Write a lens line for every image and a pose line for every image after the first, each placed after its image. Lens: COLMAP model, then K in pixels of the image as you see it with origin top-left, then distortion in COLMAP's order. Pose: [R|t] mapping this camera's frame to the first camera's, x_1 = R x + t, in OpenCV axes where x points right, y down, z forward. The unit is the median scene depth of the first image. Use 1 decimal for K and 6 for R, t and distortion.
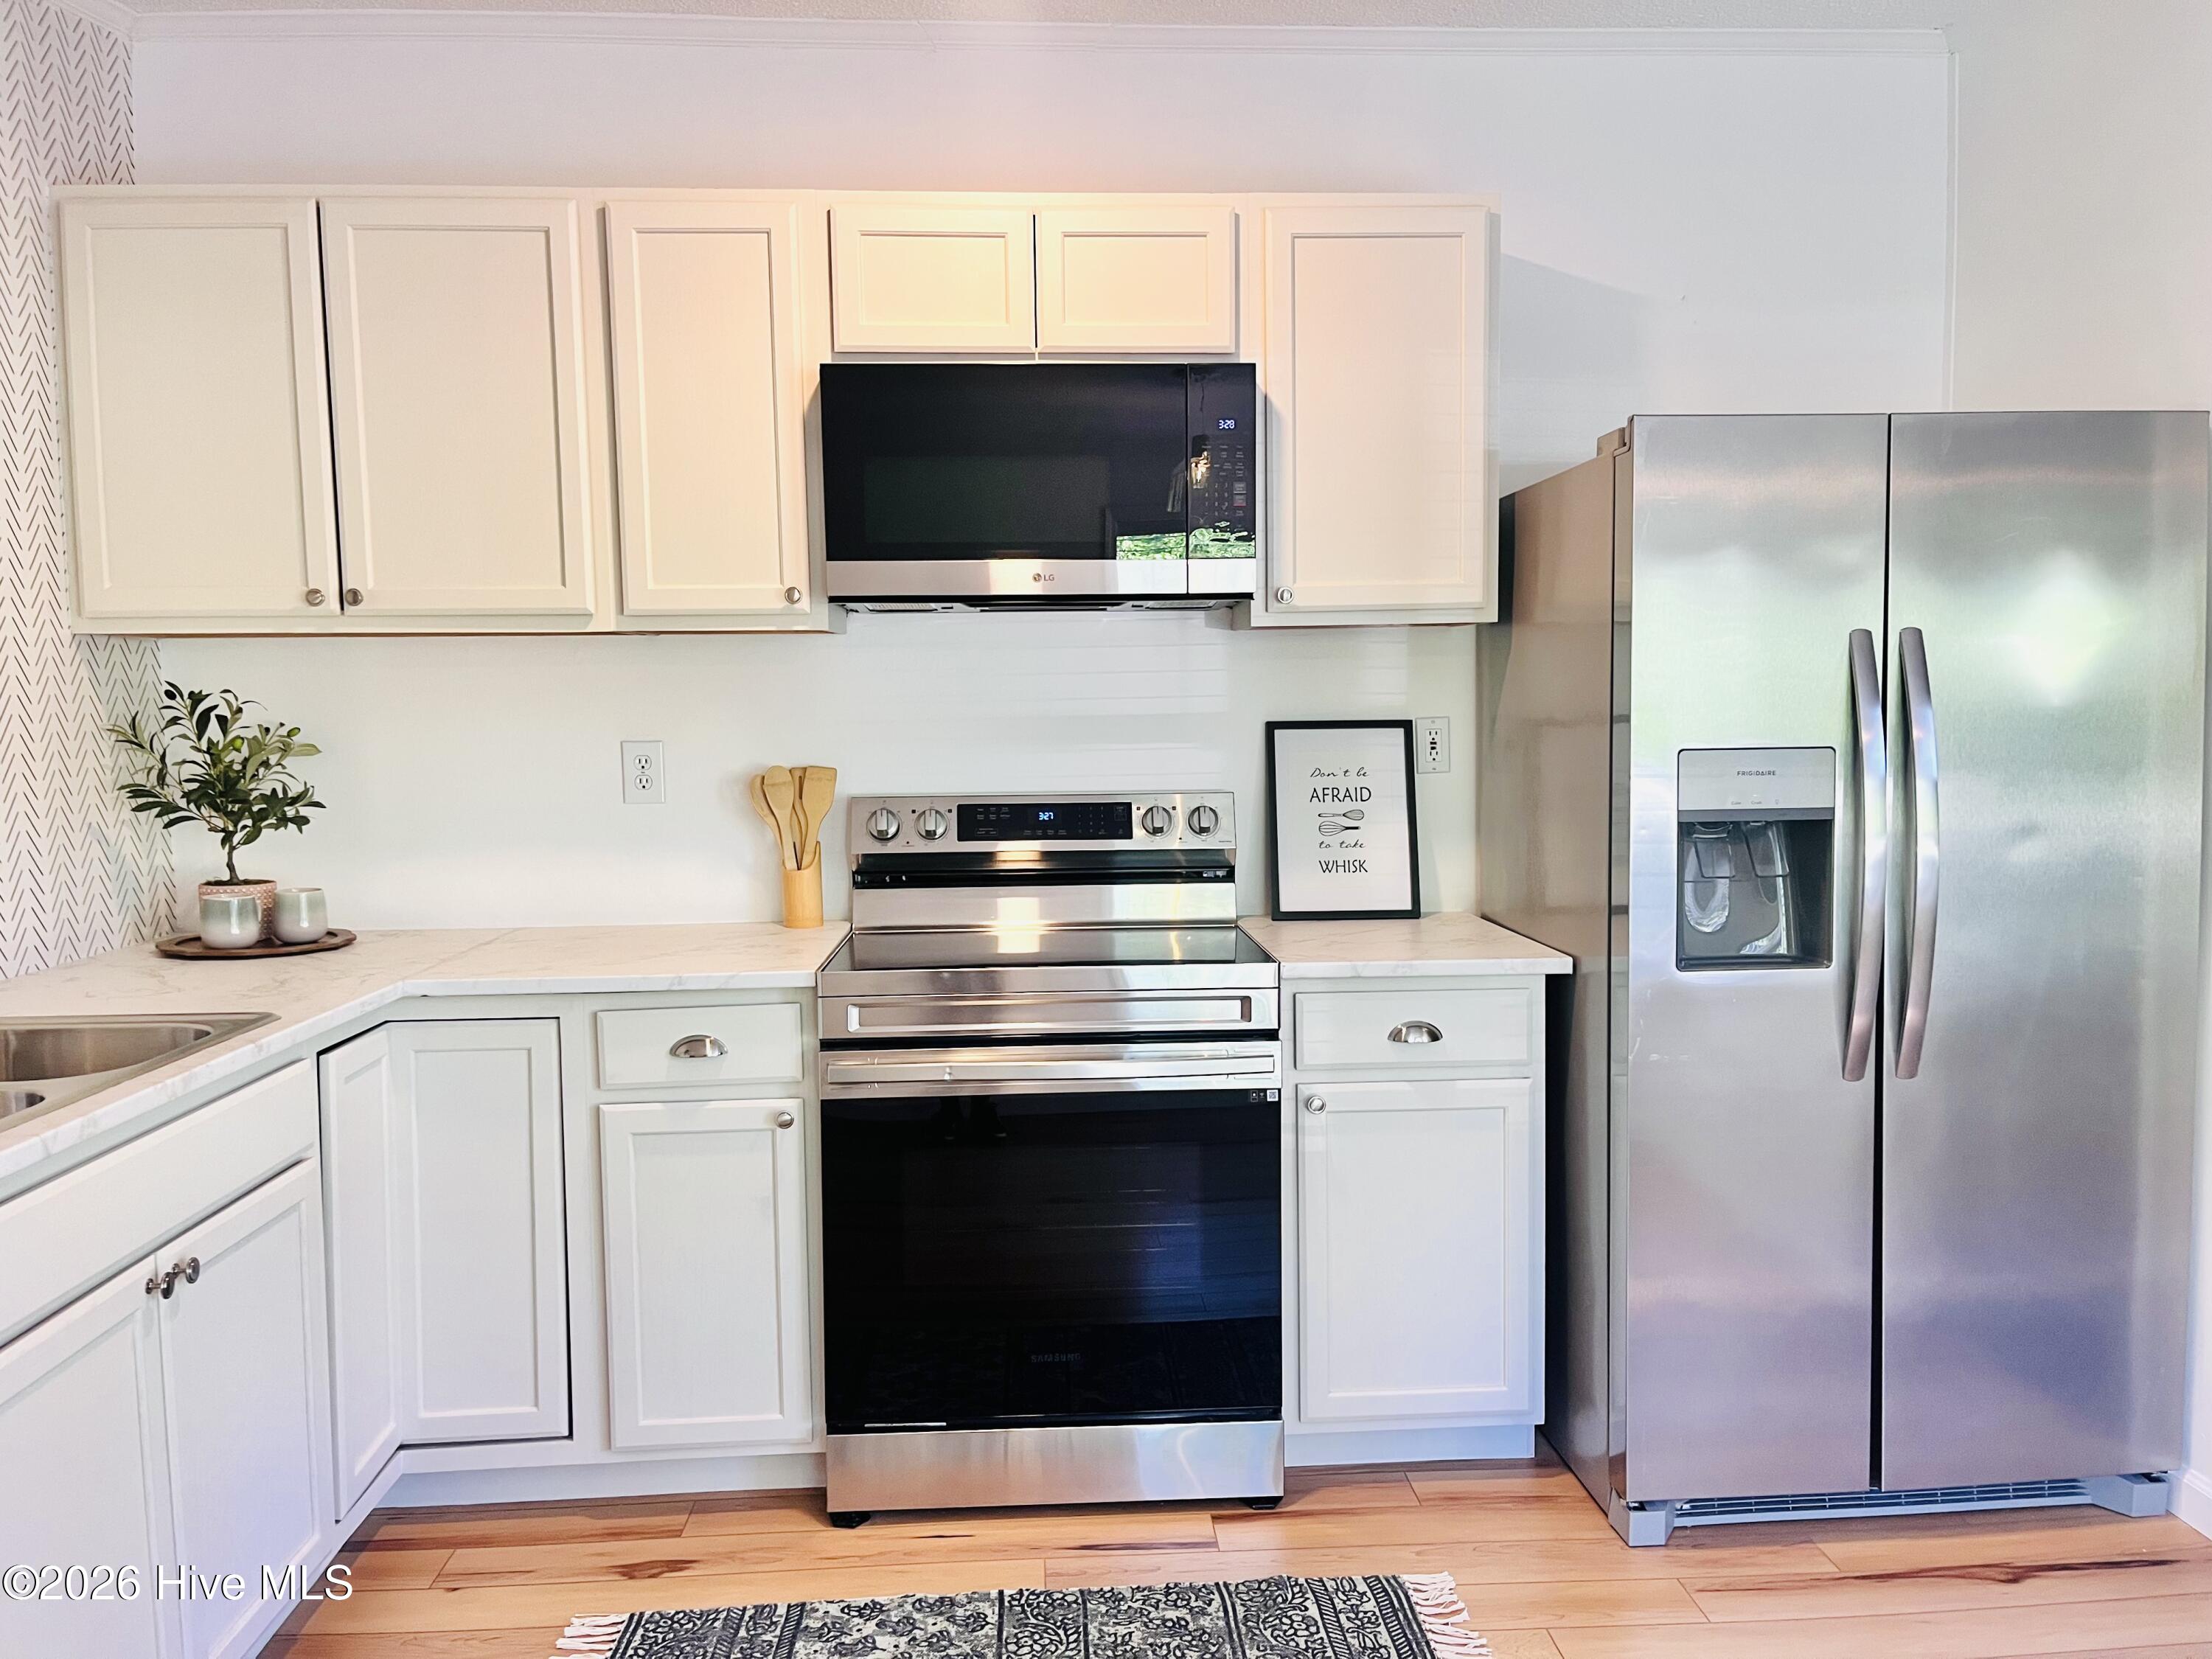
lens RADIAL K [[1663.6, 0, 1125.3], [0, 1663.6, 833.4], [0, 0, 1]] dist [0.070727, -0.101317]
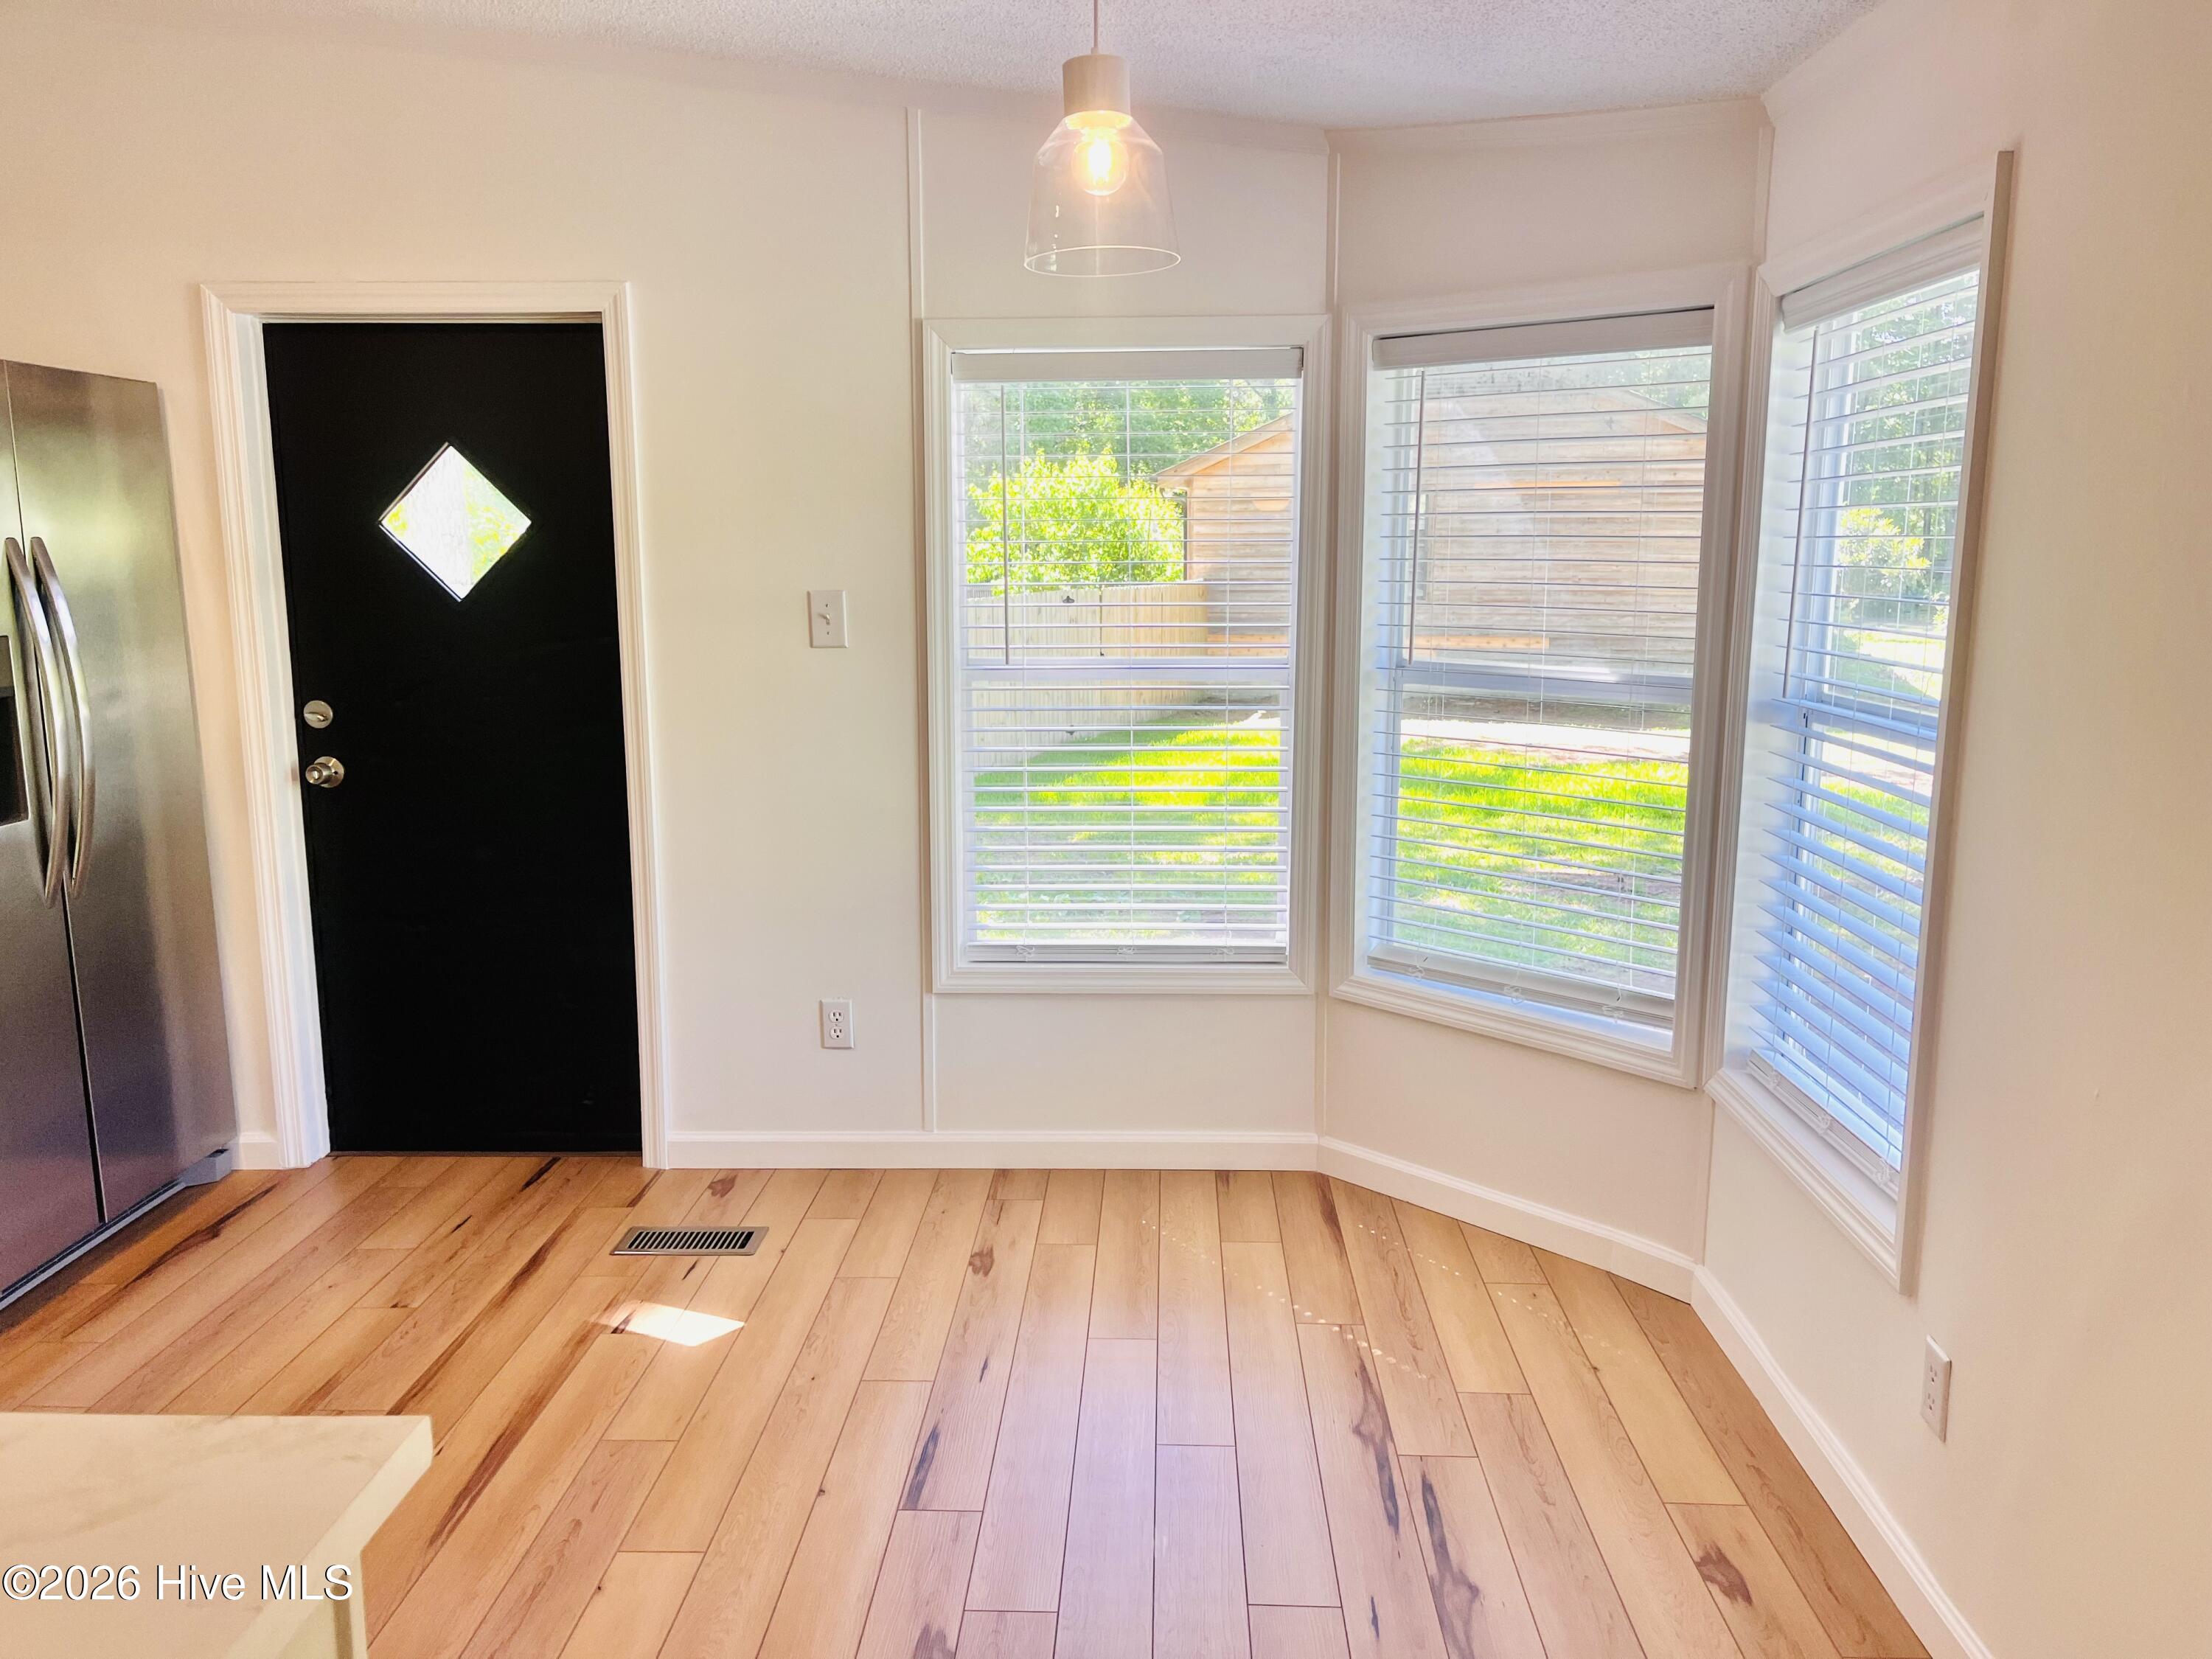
lens RADIAL K [[1663.6, 0, 1125.3], [0, 1663.6, 833.4], [0, 0, 1]] dist [0.070727, -0.101317]
pose [[0.091944, -0.148478, 0.984632, -0.621298], [0.078769, 0.986807, 0.141450, -0.015403], [-0.992644, 0.064553, 0.102426, 0.083039]]
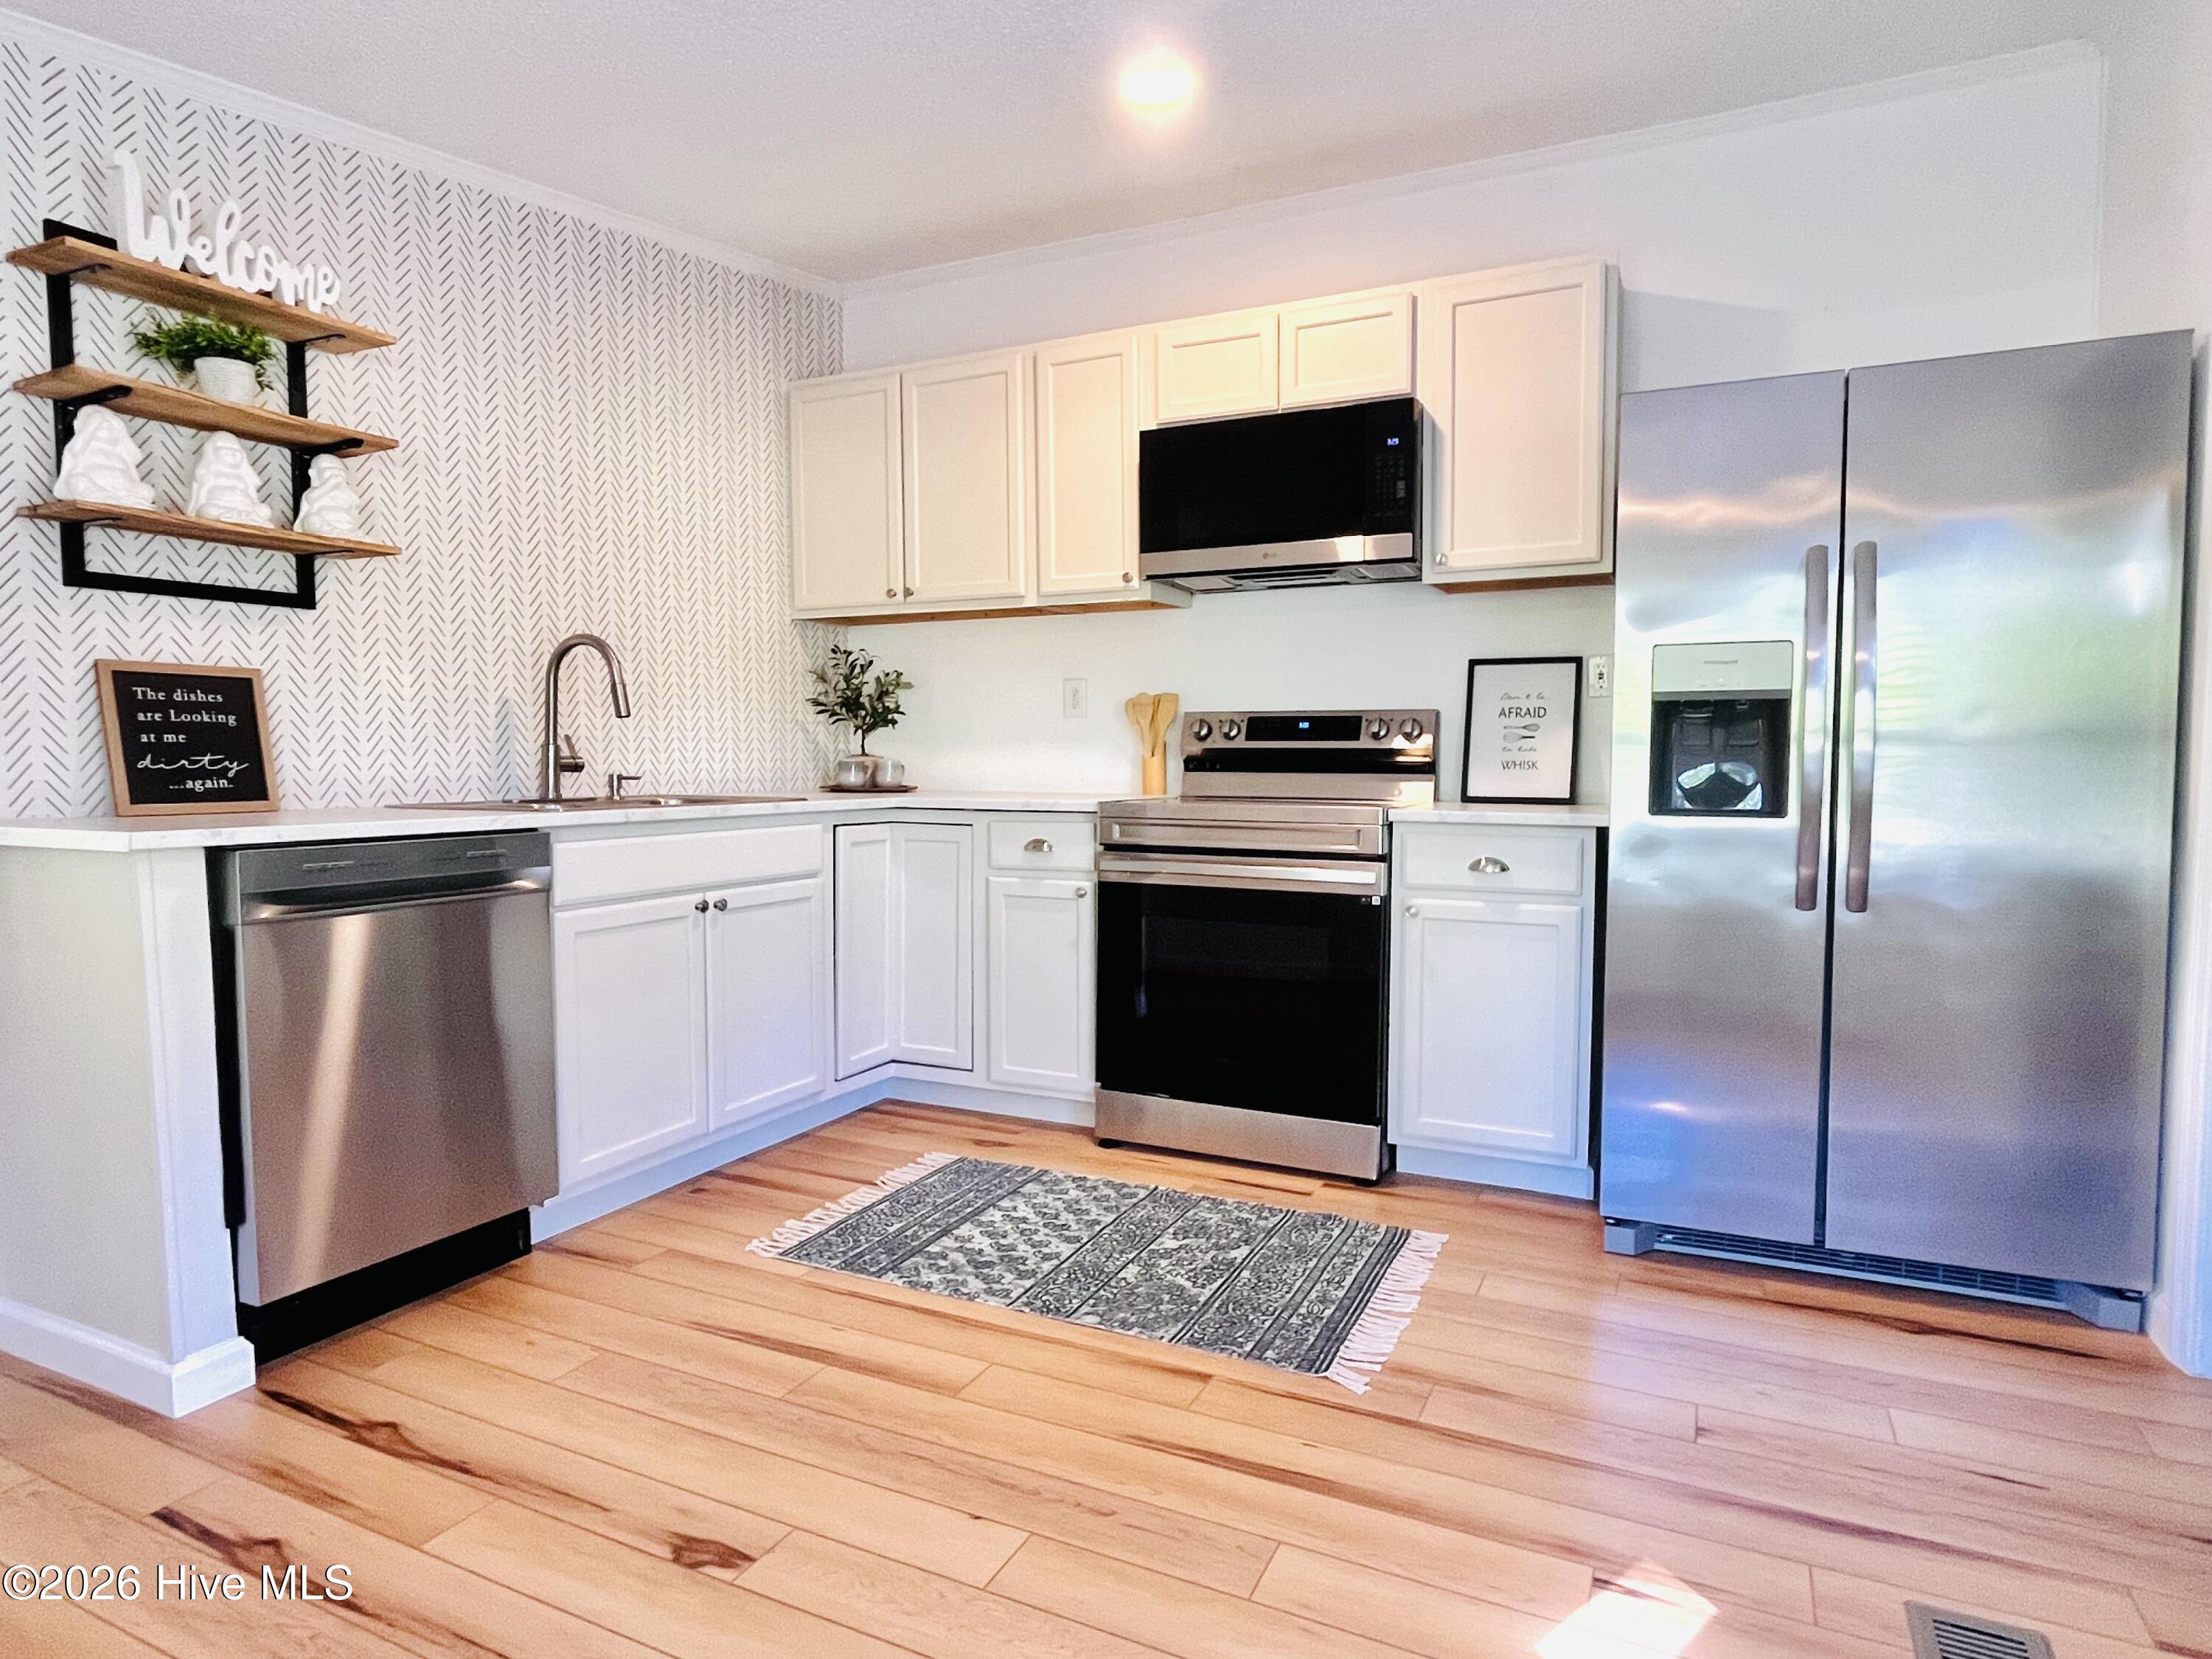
lens RADIAL K [[1252.3, 0, 1106.0], [0, 1252.3, 829.5], [0, 0, 1]] dist [0.000050, -0.001498]
pose [[0.871158, 0.043669, -0.489057, 0.386289], [-0.048935, 0.998800, 0.002015, 0.098690], [0.488558, 0.022177, 0.872250, -0.053865]]
